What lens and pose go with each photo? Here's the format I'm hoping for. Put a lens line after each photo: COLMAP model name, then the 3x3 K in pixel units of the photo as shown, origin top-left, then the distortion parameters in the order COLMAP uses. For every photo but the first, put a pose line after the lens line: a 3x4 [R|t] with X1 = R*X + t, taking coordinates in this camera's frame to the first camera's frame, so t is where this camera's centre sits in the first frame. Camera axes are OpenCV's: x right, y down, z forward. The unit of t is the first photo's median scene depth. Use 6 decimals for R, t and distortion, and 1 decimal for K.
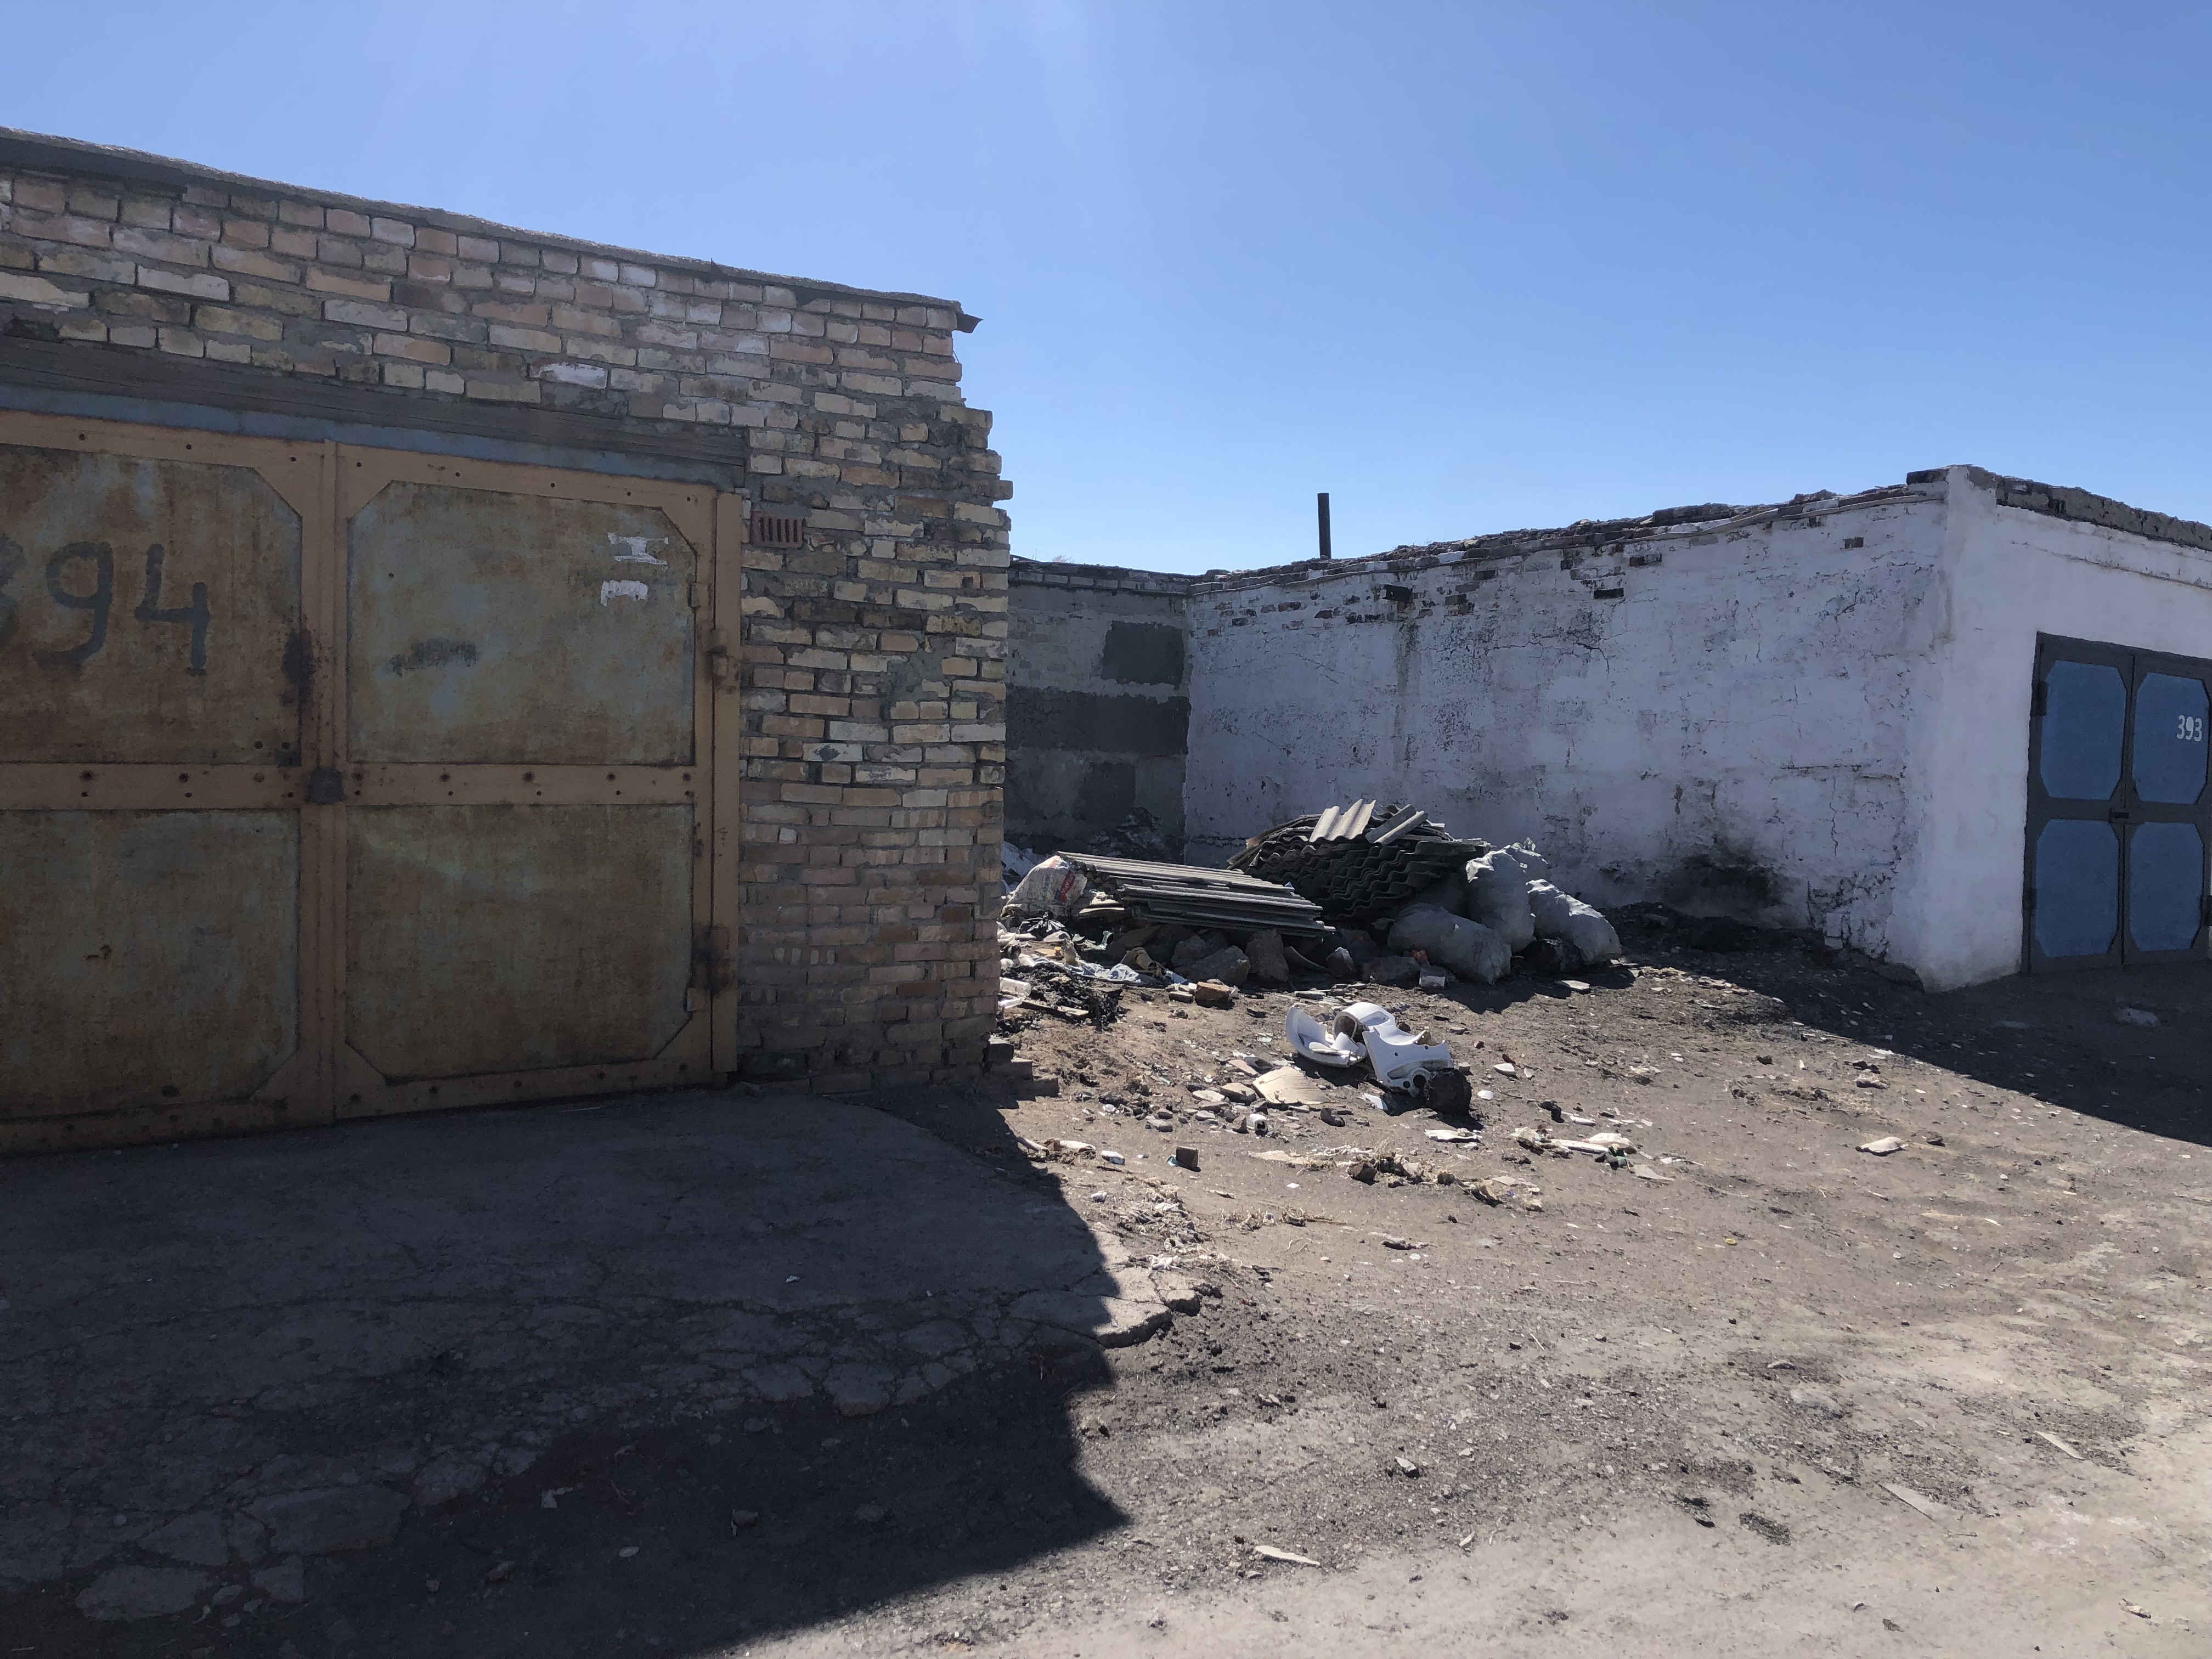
lens RADIAL K [[1968.3, 0, 1105.9], [0, 1968.3, 827.2], [0, 0, 1]] dist [0.225055, -0.683418]
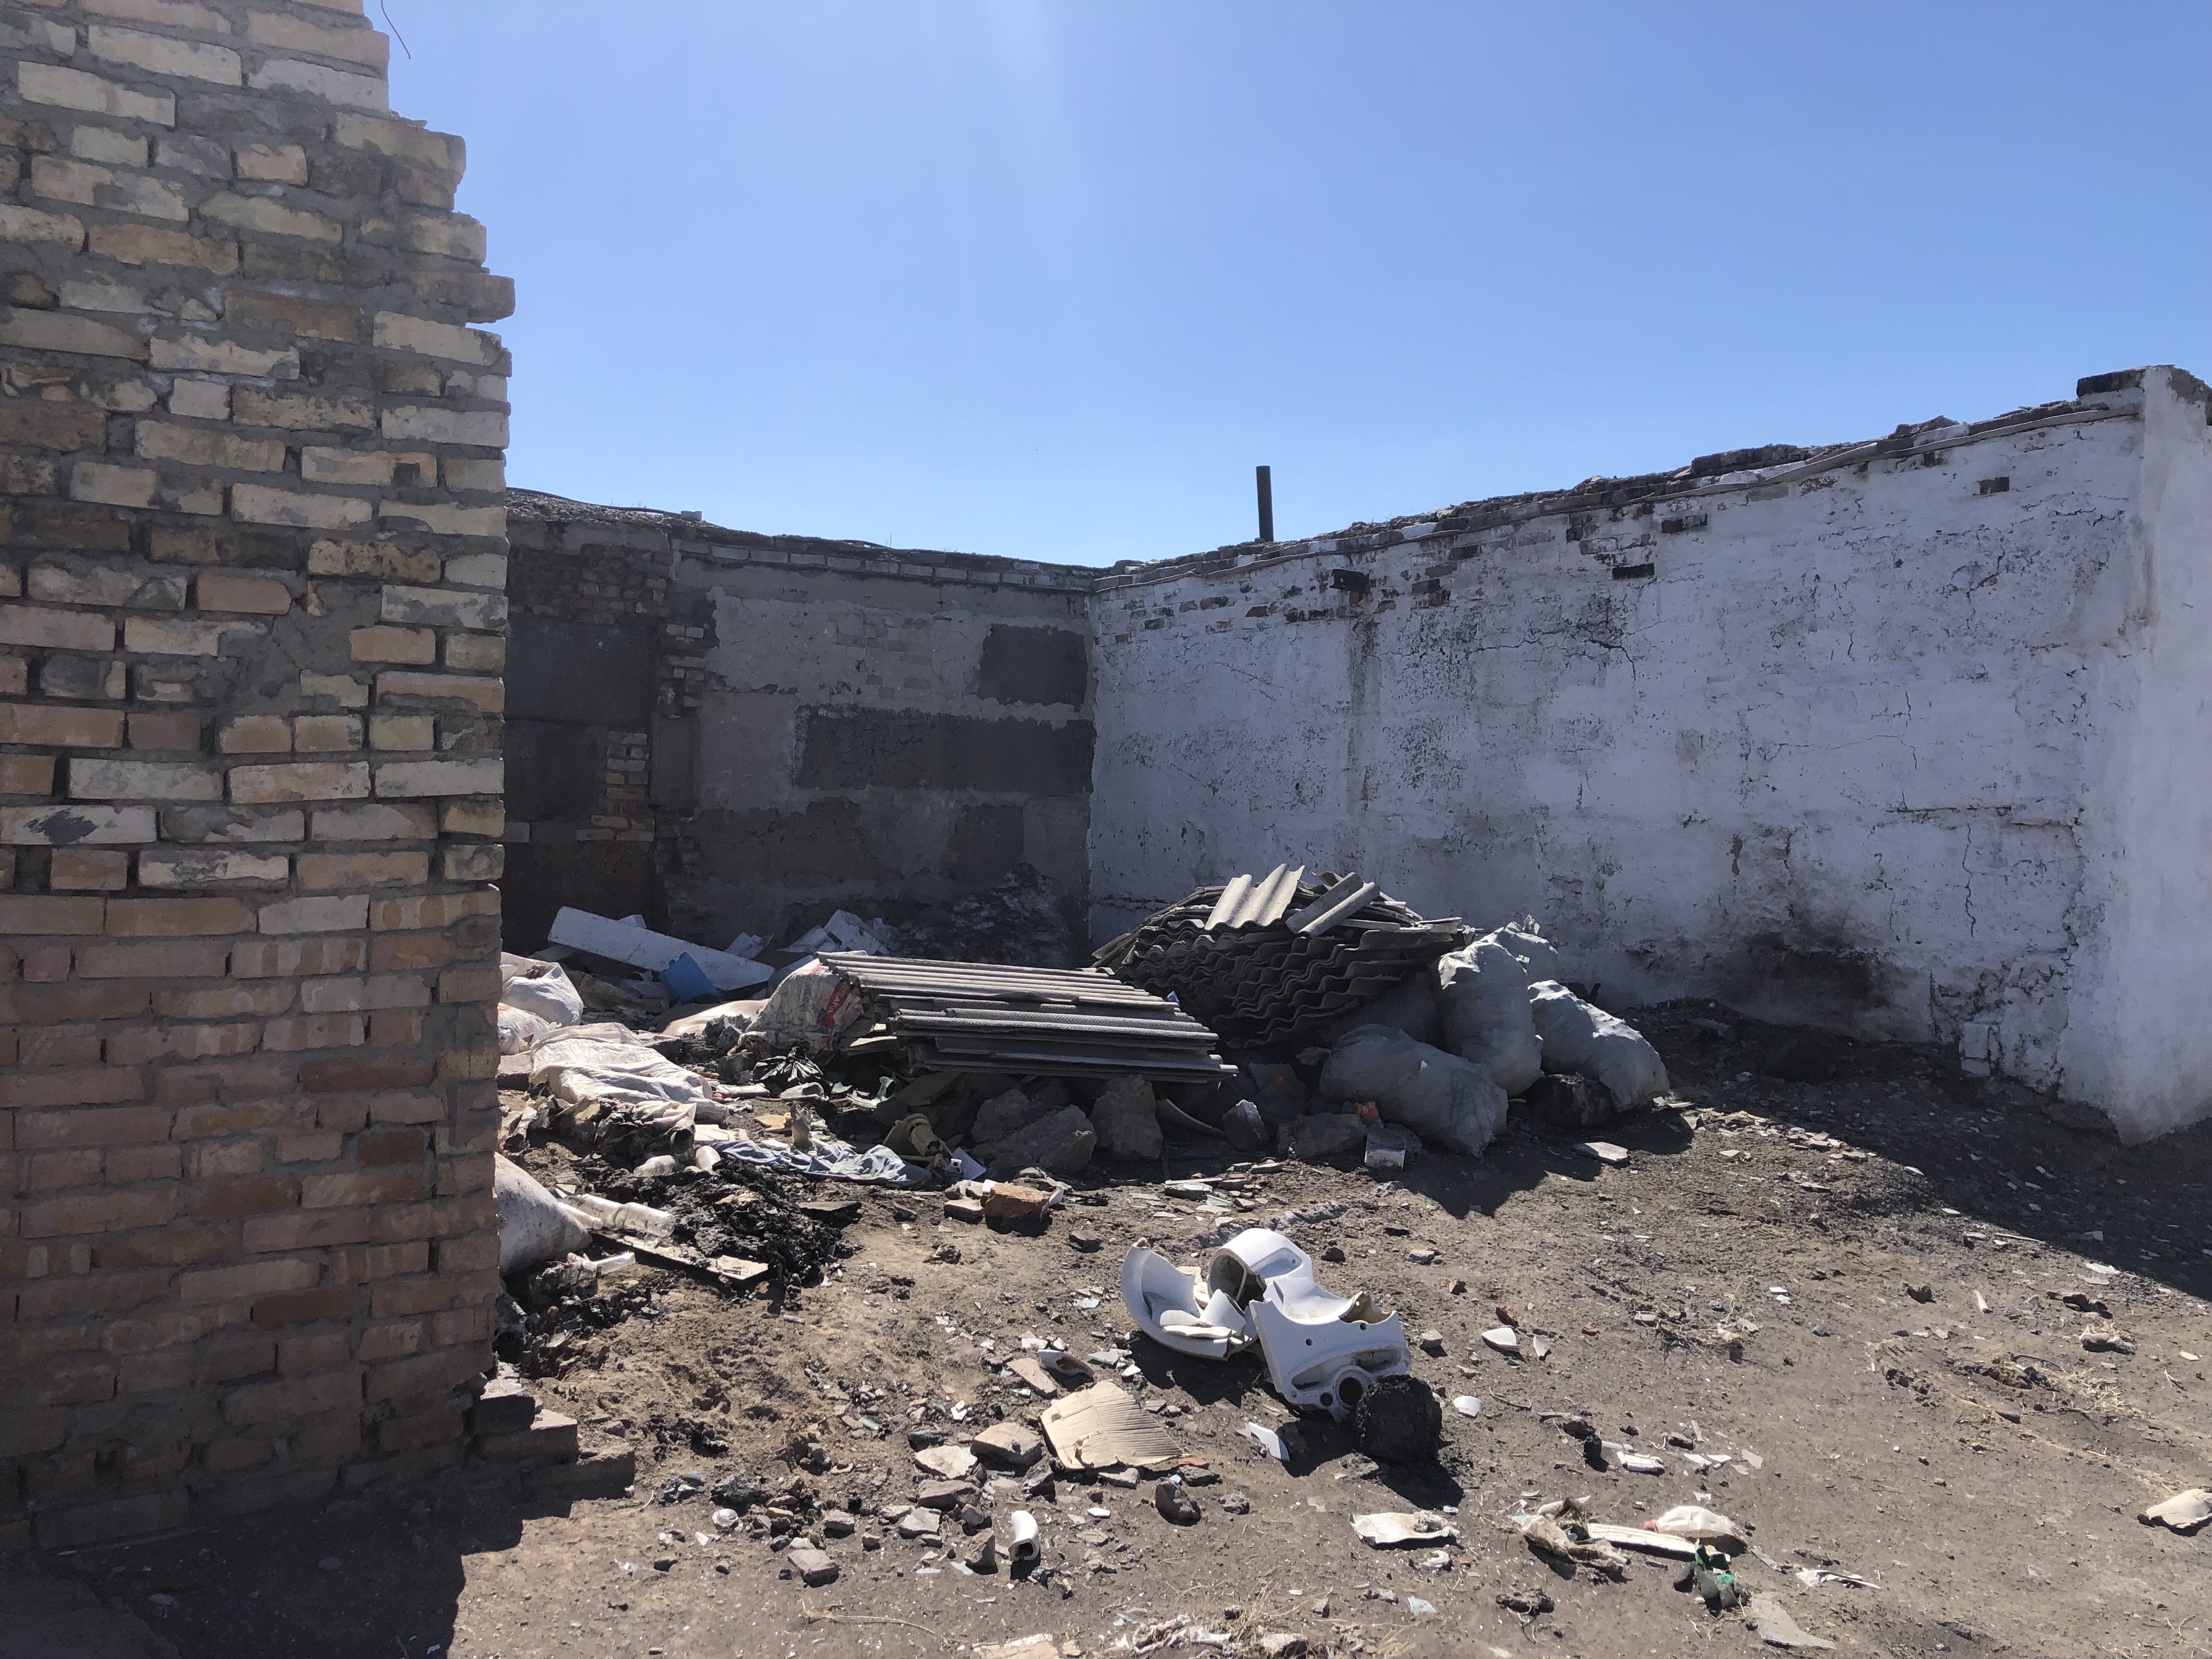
lens RADIAL K [[1892.2, 0, 1099.5], [0, 1892.2, 843.7], [0, 0, 1]] dist [0.092649, -0.129231]
pose [[0.999935, -0.009635, -0.006127, 0.083377], [0.009603, 0.999941, -0.005163, -0.022045], [0.006177, 0.005104, 0.999968, 0.416872]]
